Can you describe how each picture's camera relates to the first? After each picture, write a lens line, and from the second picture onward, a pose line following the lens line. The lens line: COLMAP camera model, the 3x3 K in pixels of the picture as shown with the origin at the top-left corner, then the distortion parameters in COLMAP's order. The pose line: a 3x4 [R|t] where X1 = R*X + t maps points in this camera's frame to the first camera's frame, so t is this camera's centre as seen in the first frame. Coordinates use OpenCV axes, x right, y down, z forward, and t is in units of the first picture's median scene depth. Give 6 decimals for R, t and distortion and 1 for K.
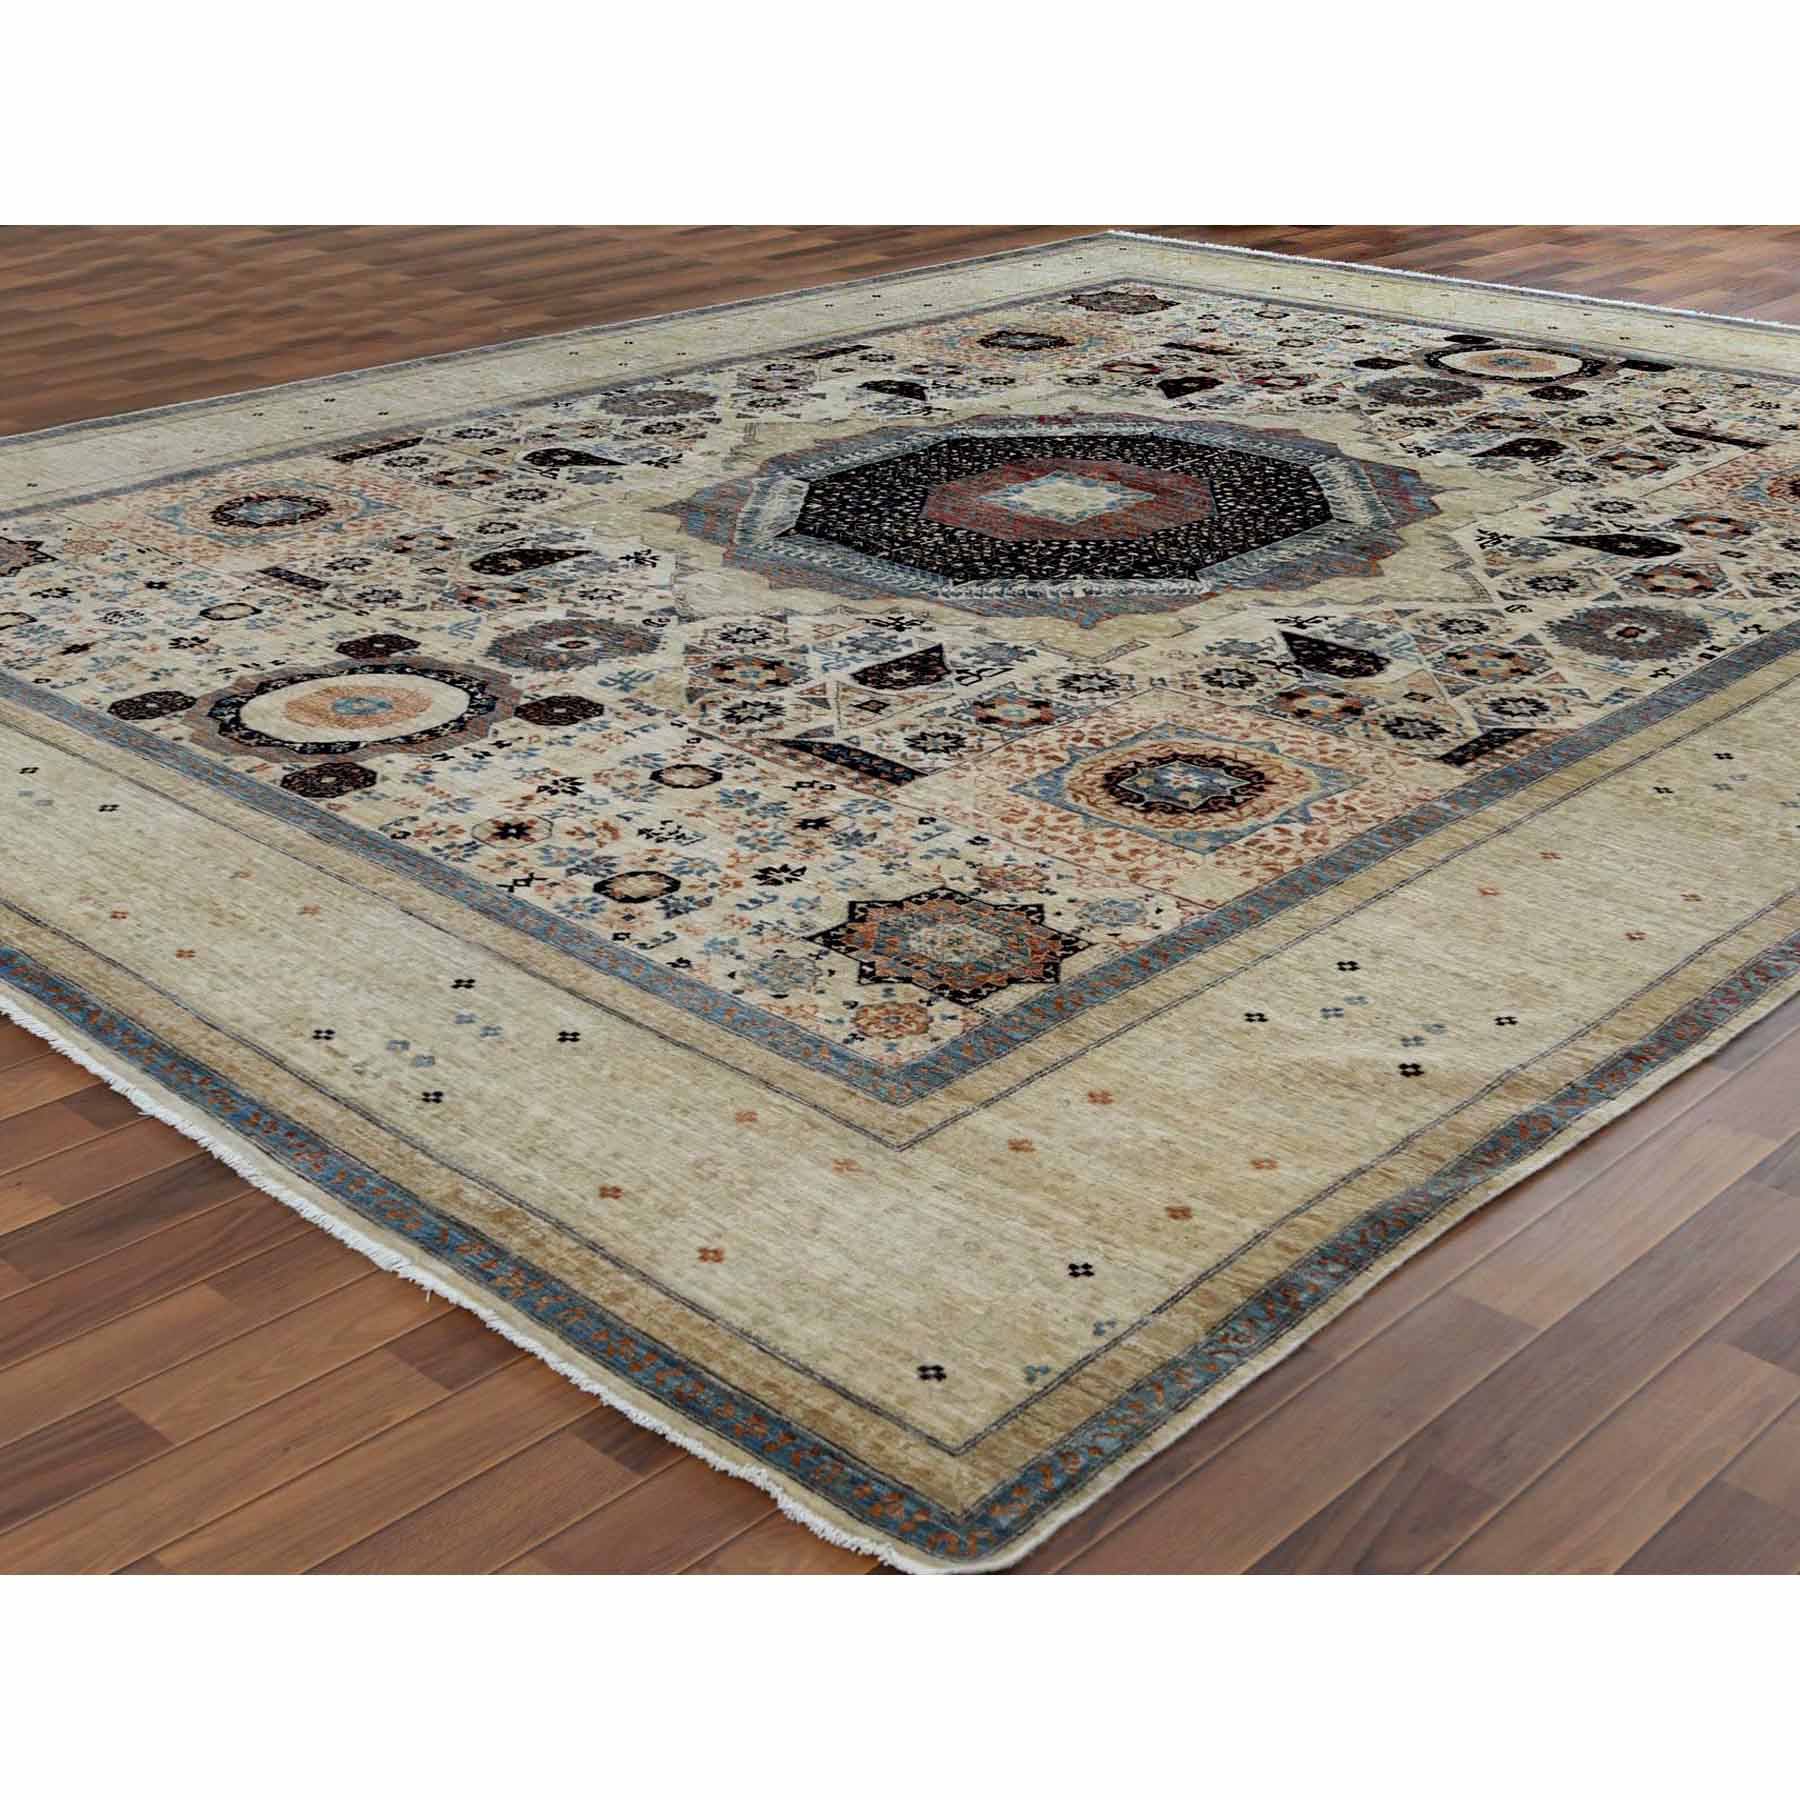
lens RADIAL K [[2455.3, 0, 899.1], [0, 2455.3, 897.7], [0, 0, 1]] dist [0.014061, 0.000000]
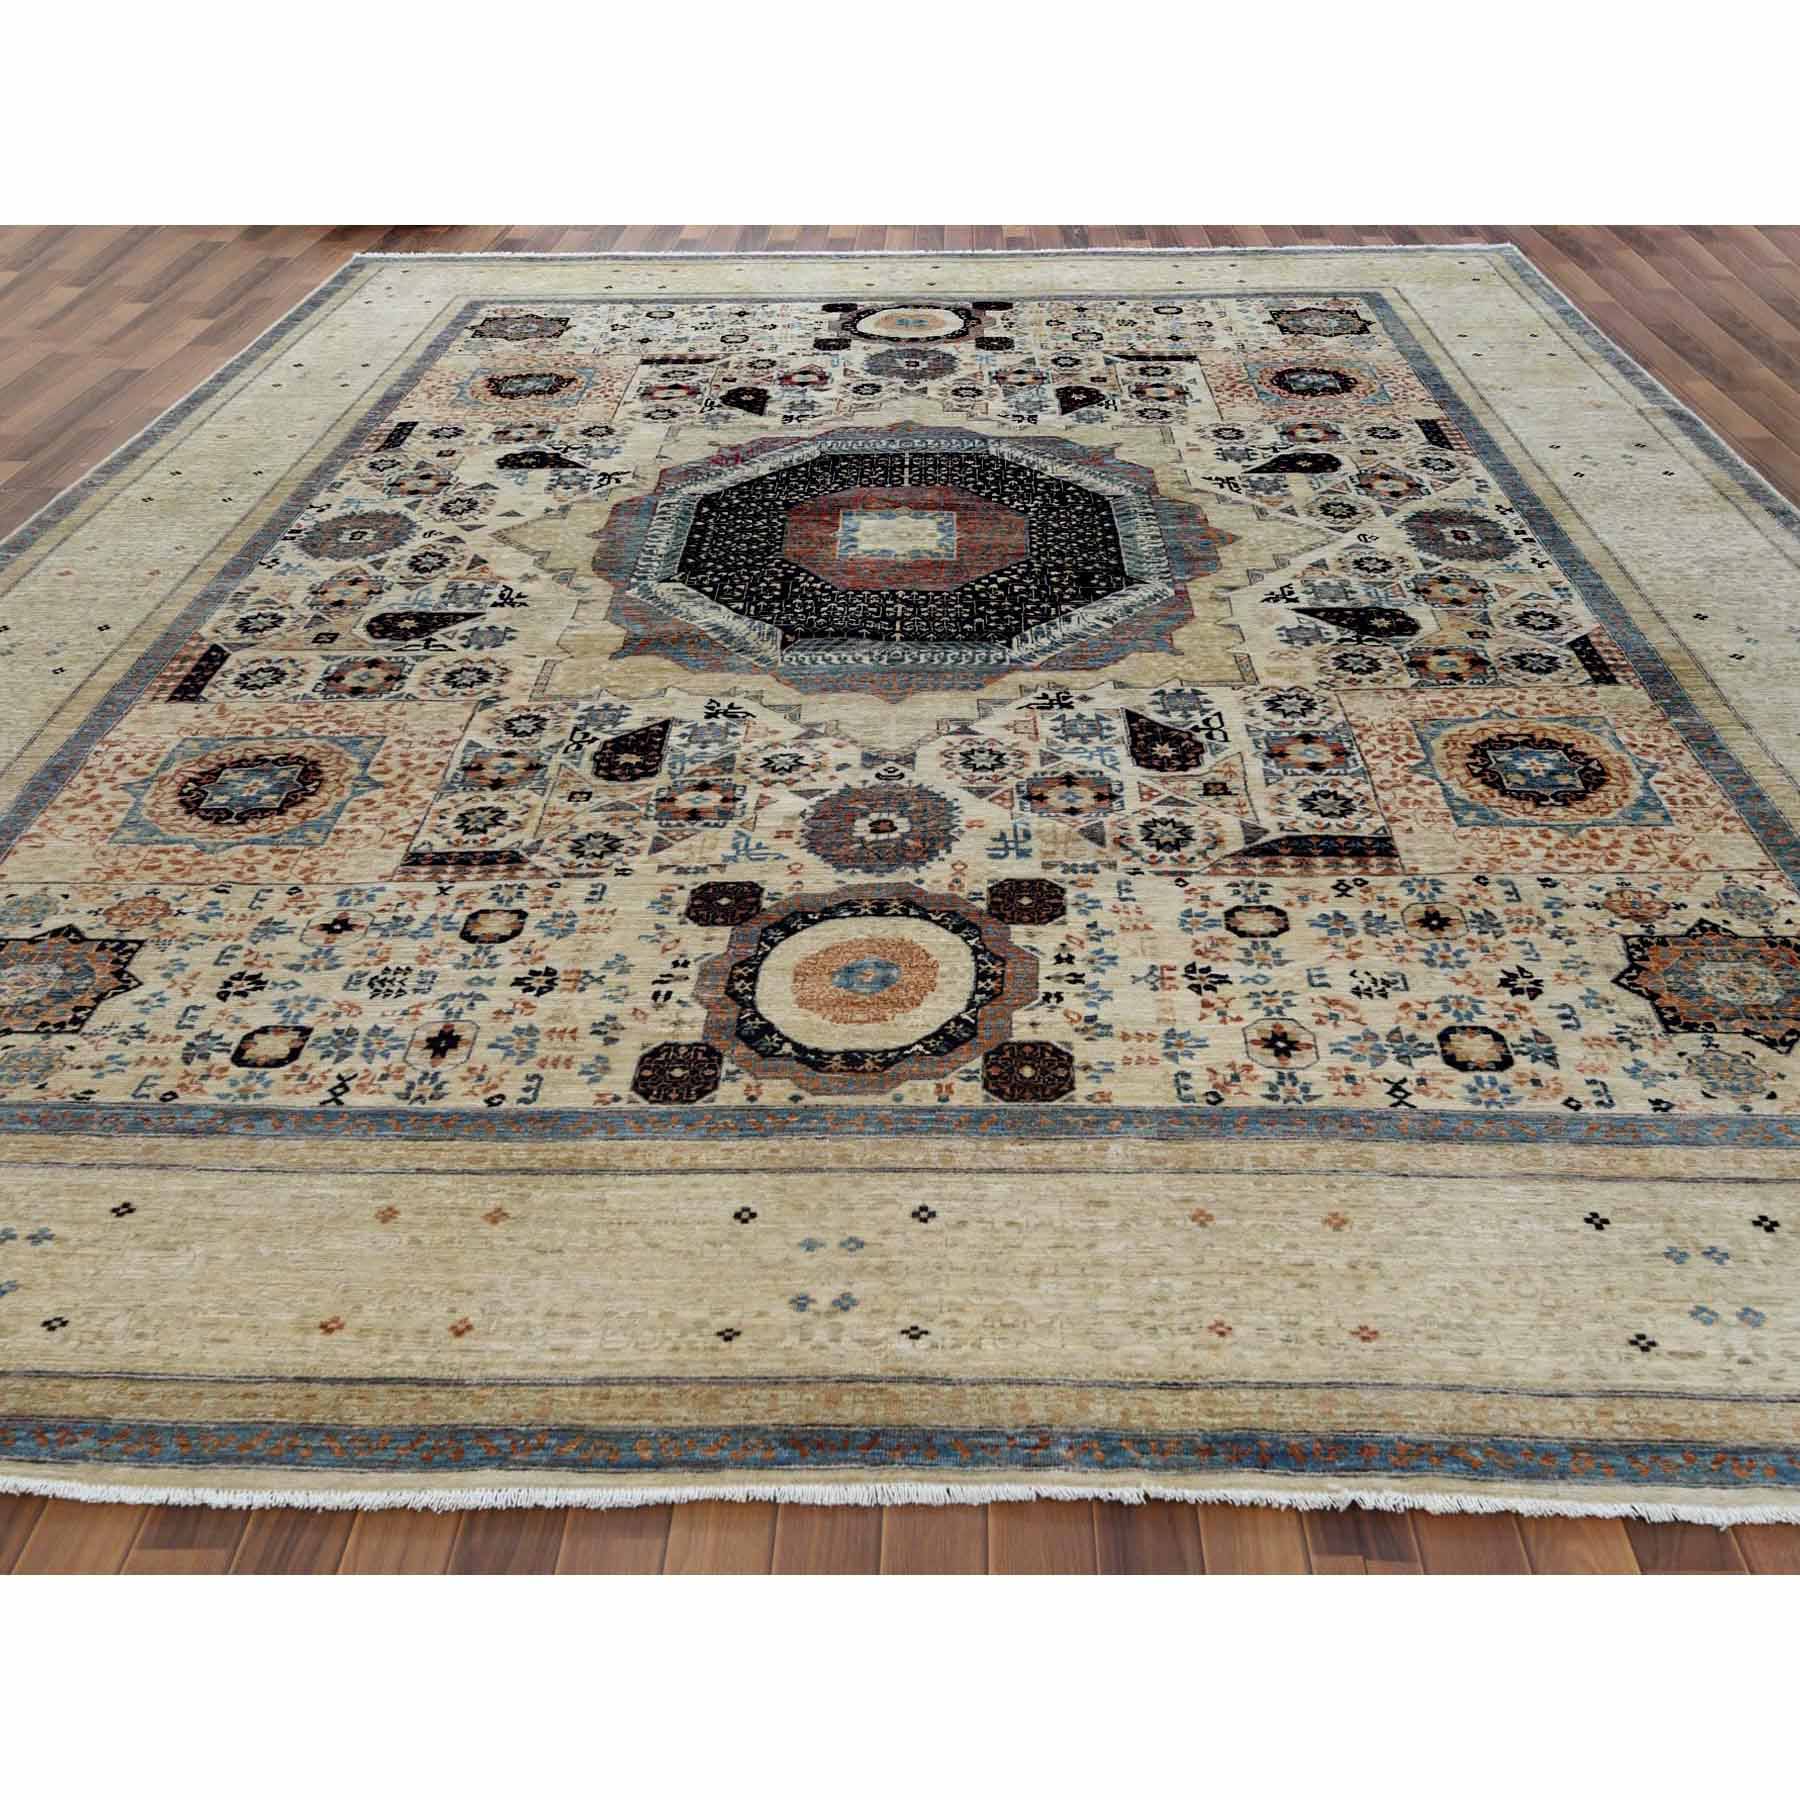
lens RADIAL K [[1885.5, 0, 903.2], [0, 1885.5, 898.5], [0, 0, 1]] dist [0.027316, 0.000000]
pose [[0.738829, -0.353369, 0.573814, -0.544675], [0.281954, 0.935474, 0.213051, -0.226695], [-0.612073, 0.004380, 0.790789, 0.426015]]
